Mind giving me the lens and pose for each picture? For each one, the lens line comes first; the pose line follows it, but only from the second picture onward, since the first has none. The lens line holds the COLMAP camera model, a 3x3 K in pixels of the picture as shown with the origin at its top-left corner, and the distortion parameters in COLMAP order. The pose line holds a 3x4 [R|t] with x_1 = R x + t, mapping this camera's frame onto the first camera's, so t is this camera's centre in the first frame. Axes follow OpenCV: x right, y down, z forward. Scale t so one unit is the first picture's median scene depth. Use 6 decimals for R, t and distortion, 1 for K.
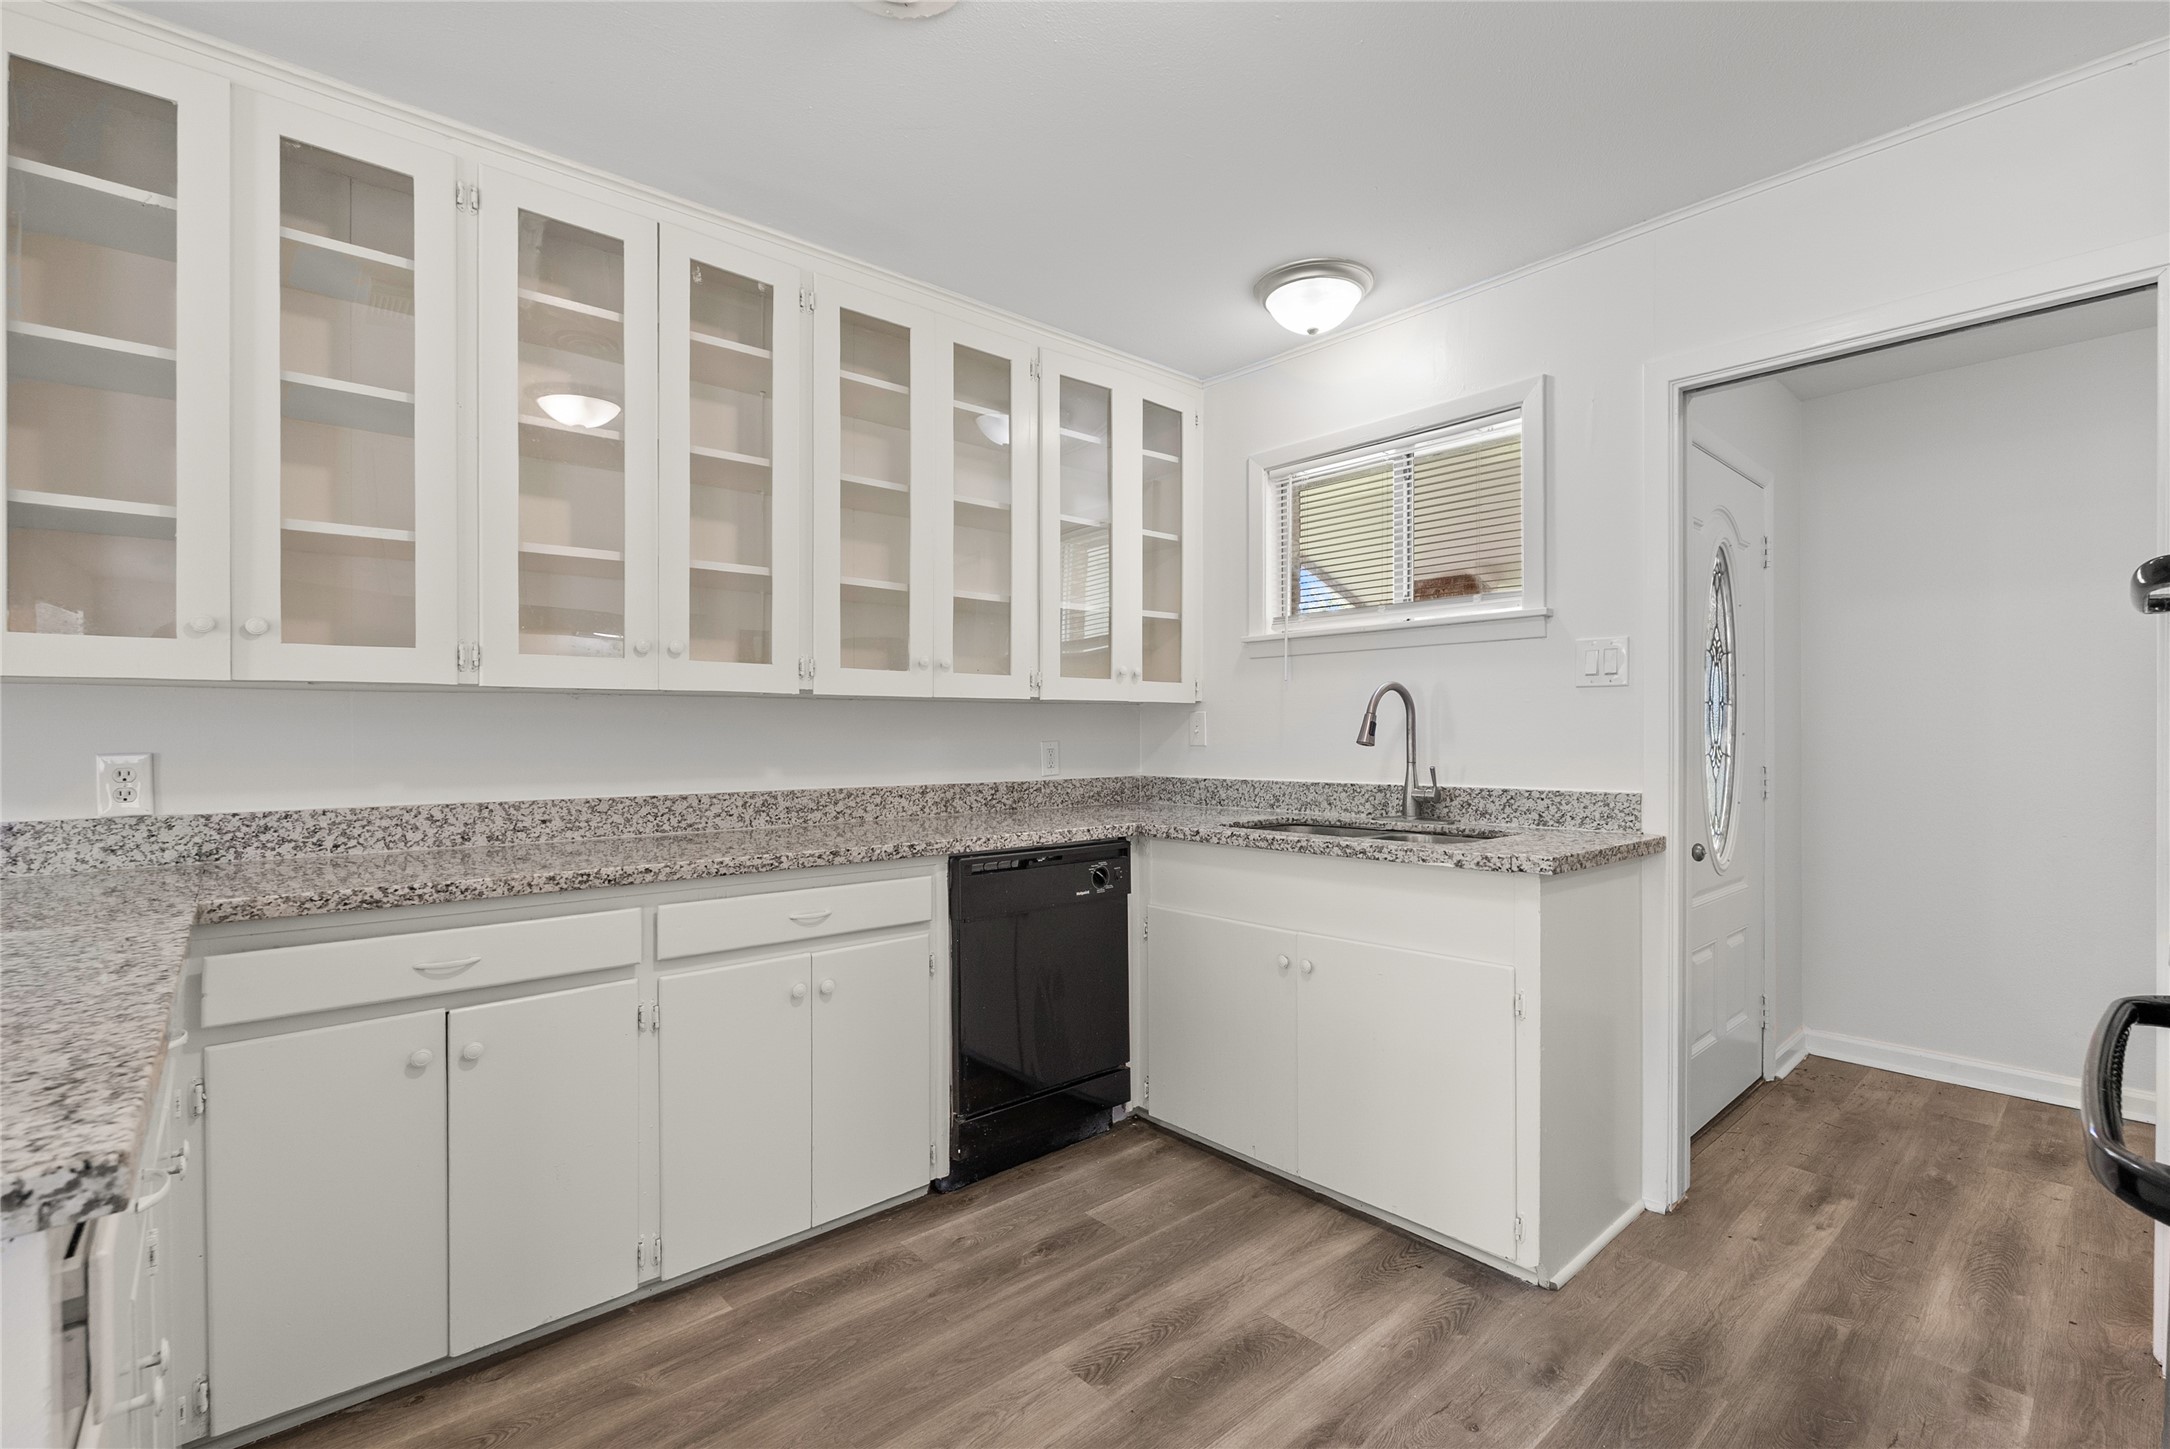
lens RADIAL K [[958.6, 0, 1088.3], [0, 958.6, 737.9], [0, 0, 1]] dist [-0.004198, -0.000697]
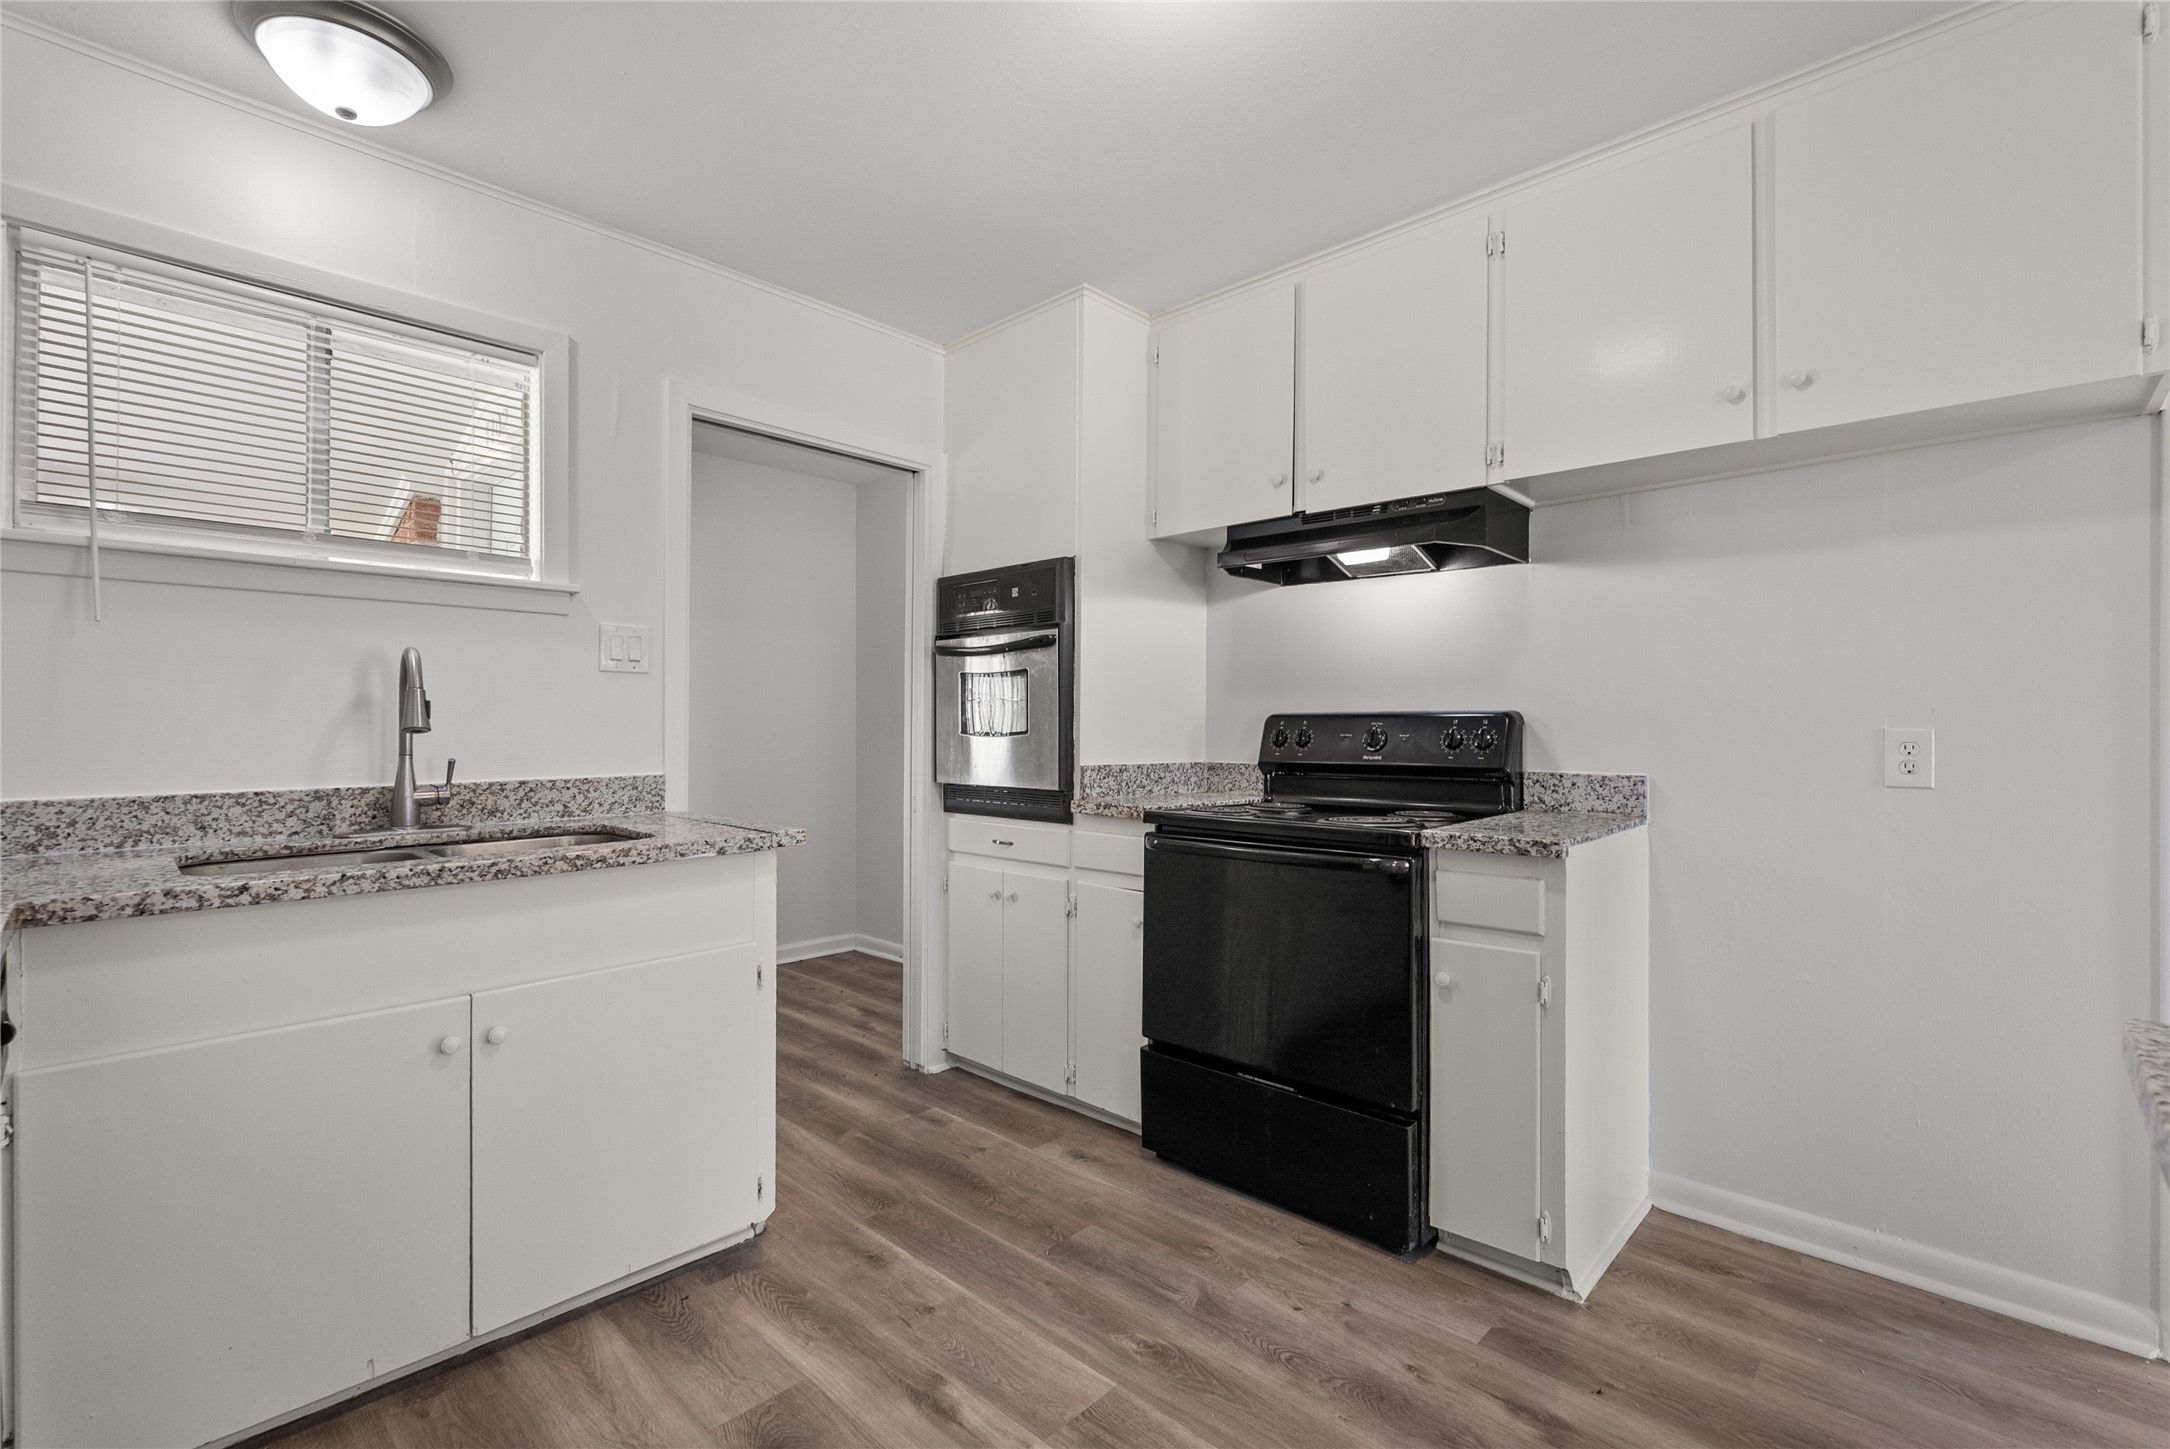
lens RADIAL K [[953.7, 0, 1087.1], [0, 953.7, 729.7], [0, 0, 1]] dist [-0.006481, 0.000089]
pose [[-0.078778, -0.002357, 0.996889, -0.516108], [0.001576, 0.999996, 0.002489, 0.005507], [-0.996891, 0.001767, -0.078774, 0.599943]]
